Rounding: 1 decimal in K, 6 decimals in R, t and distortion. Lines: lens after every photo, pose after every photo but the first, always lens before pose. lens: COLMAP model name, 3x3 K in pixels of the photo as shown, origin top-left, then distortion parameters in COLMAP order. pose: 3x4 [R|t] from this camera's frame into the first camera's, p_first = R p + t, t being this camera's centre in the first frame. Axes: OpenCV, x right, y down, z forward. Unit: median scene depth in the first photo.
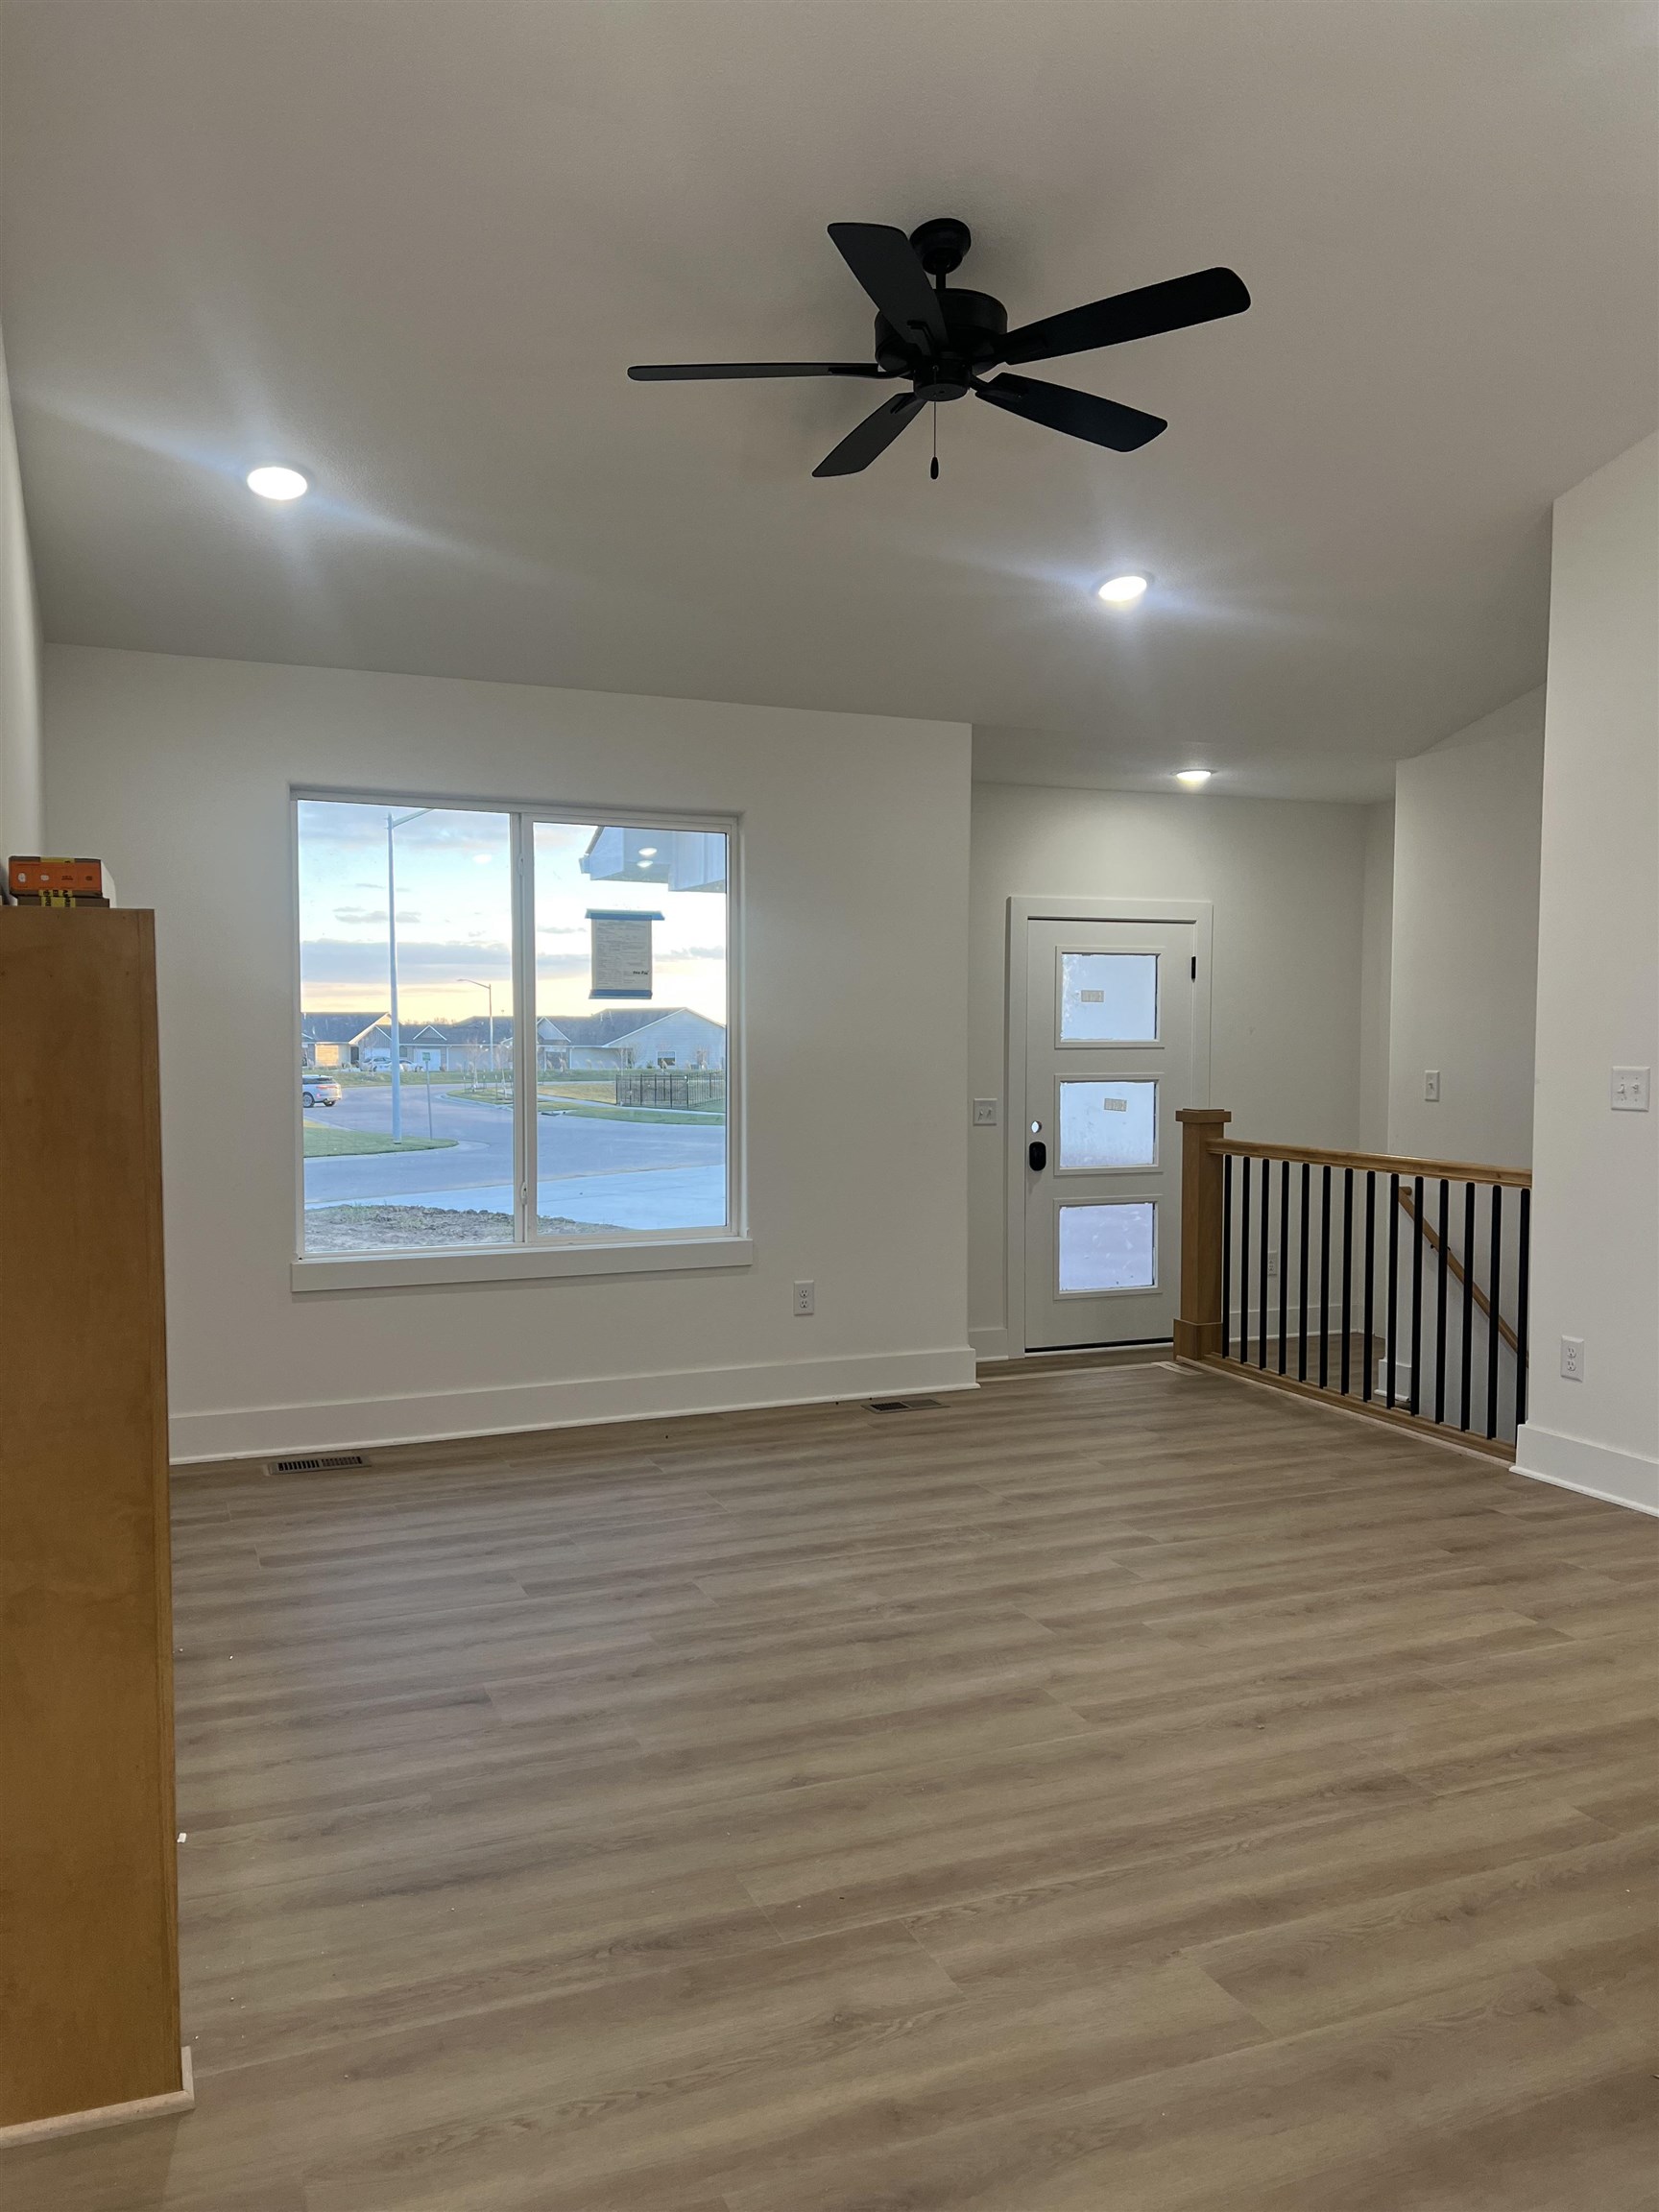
lens RADIAL K [[1655.8, 0, 820.2], [0, 1655.8, 1119.0], [0, 0, 1]] dist [0.059265, -0.077223]
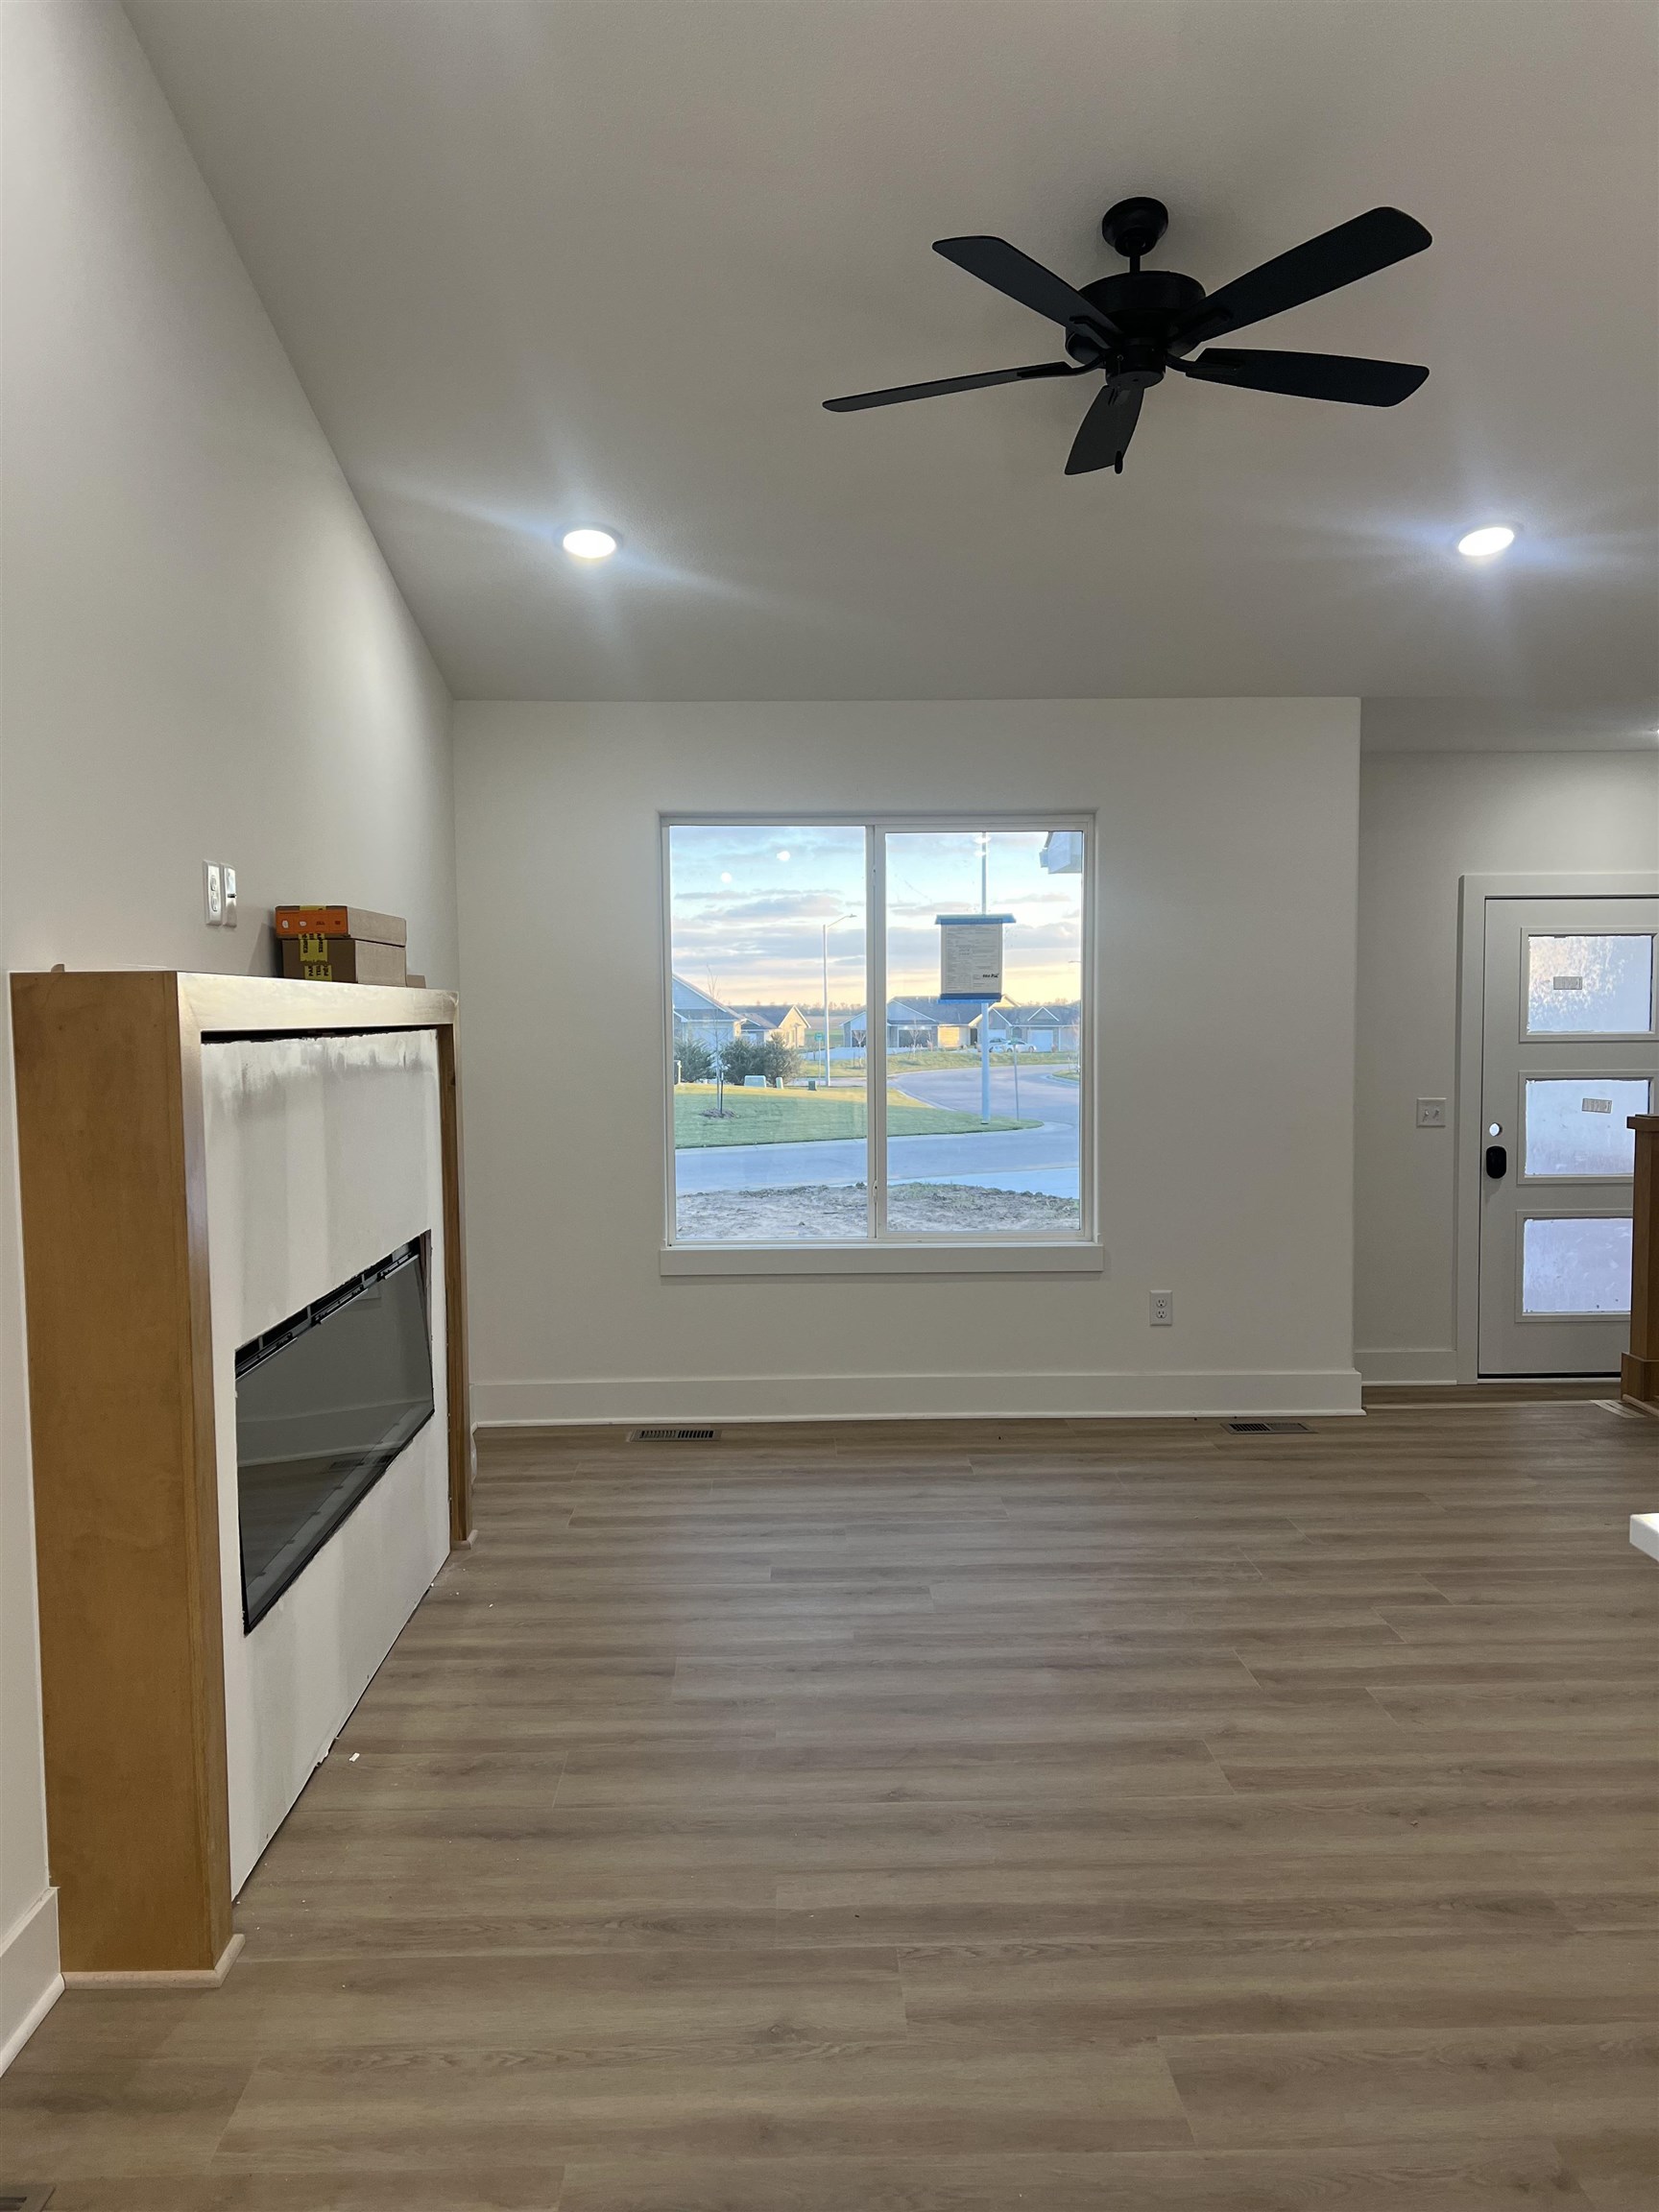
lens RADIAL K [[1655.8, 0, 820.2], [0, 1655.8, 1119.0], [0, 0, 1]] dist [0.059265, -0.077223]
pose [[0.931371, 0.013813, -0.363808, 0.212568], [-0.009104, 0.999851, 0.014655, -0.019632], [0.363957, -0.010337, 0.931359, 0.030504]]
